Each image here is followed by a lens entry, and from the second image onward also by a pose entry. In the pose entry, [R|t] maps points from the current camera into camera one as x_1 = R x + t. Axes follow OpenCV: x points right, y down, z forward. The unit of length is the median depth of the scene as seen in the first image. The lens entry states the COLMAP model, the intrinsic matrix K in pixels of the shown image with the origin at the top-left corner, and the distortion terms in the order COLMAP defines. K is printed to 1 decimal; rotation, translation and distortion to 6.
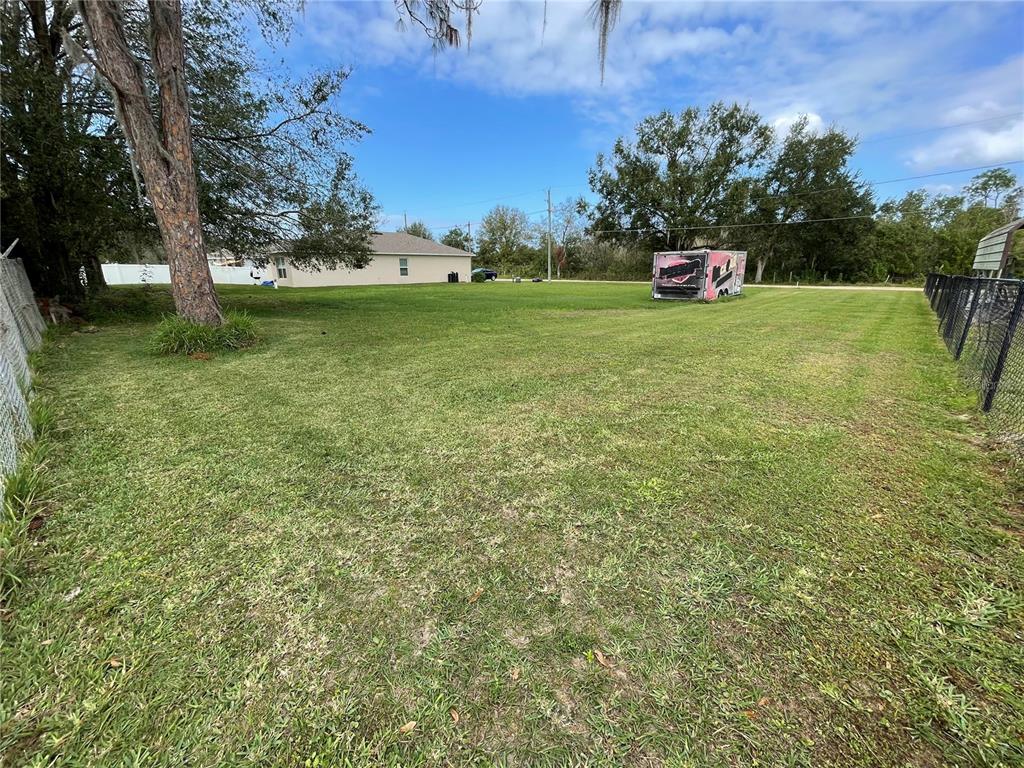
lens RADIAL K [[414.4, 0, 511.7], [0, 414.4, 385.2], [0, 0, 1]] dist [0.000599, 0.000355]
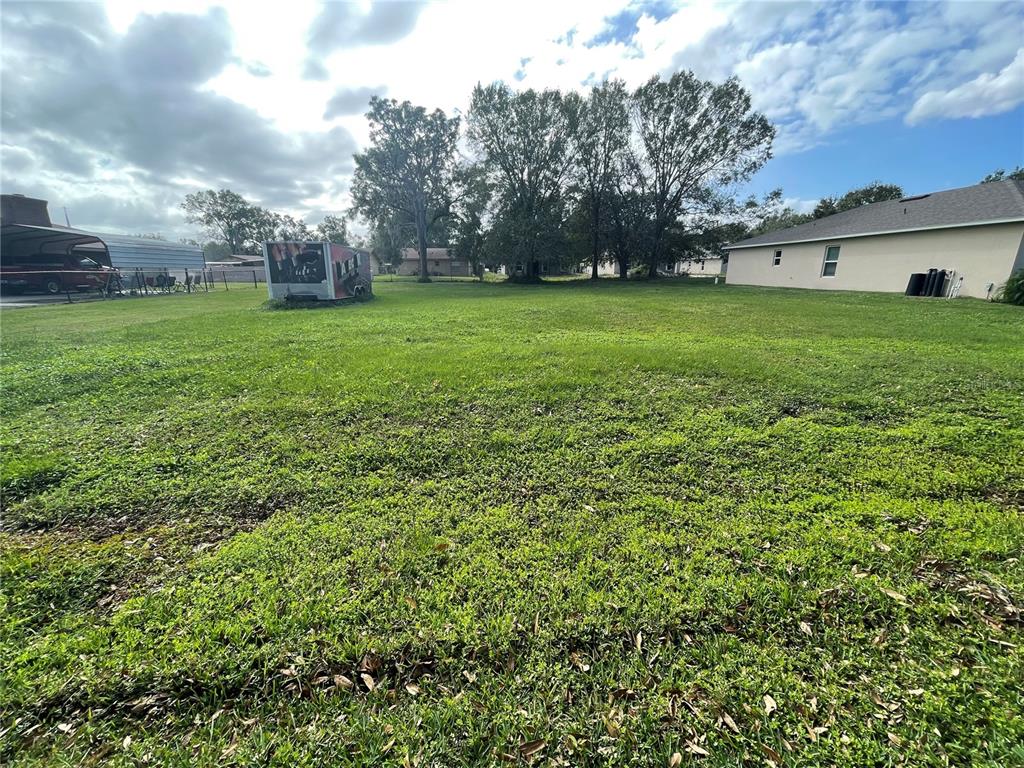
lens RADIAL K [[414.4, 0, 510.8], [0, 414.4, 386.6], [0, 0, 1]] dist [0.000599, 0.000355]
pose [[-0.658243, 0.203740, -0.724711, 0.490158], [-0.199181, 0.881237, 0.428657, -0.288548], [0.725977, 0.426510, -0.539487, 1.056878]]
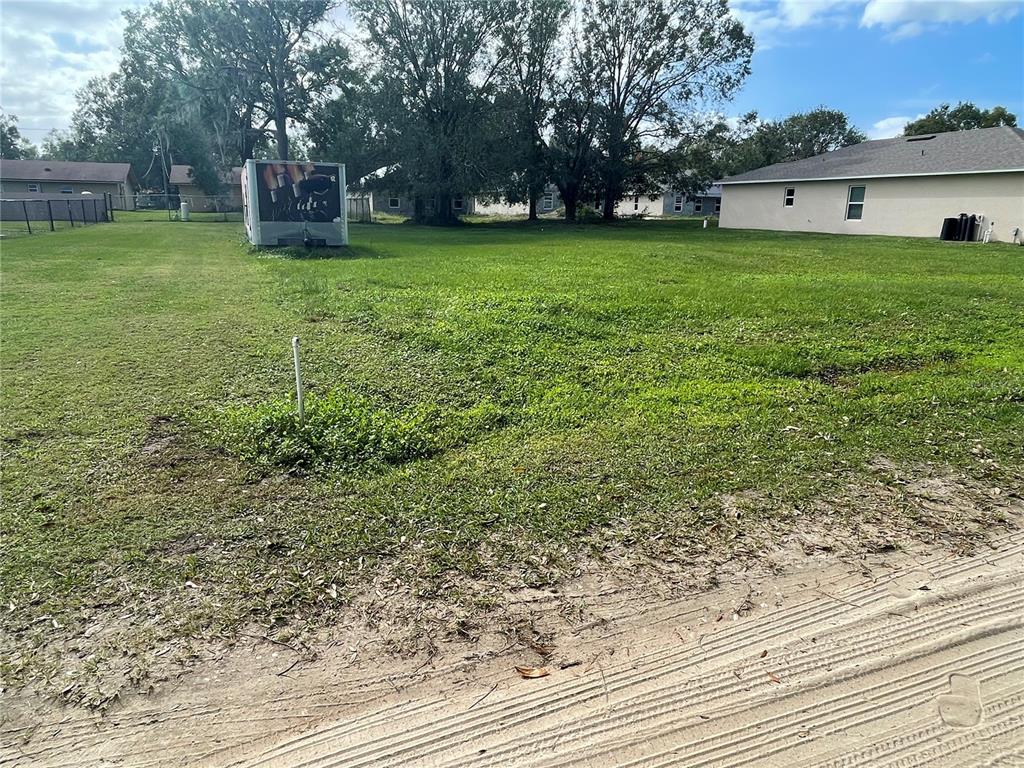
lens RADIAL K [[675.4, 0, 513.1], [0, 675.4, 381.2], [0, 0, 1]] dist [-0.002062, -0.000543]
pose [[-0.378573, 0.224327, -0.897975, 0.709898], [-0.260901, 0.904980, 0.336069, -0.253861], [0.888039, 0.361509, -0.284074, 0.934168]]
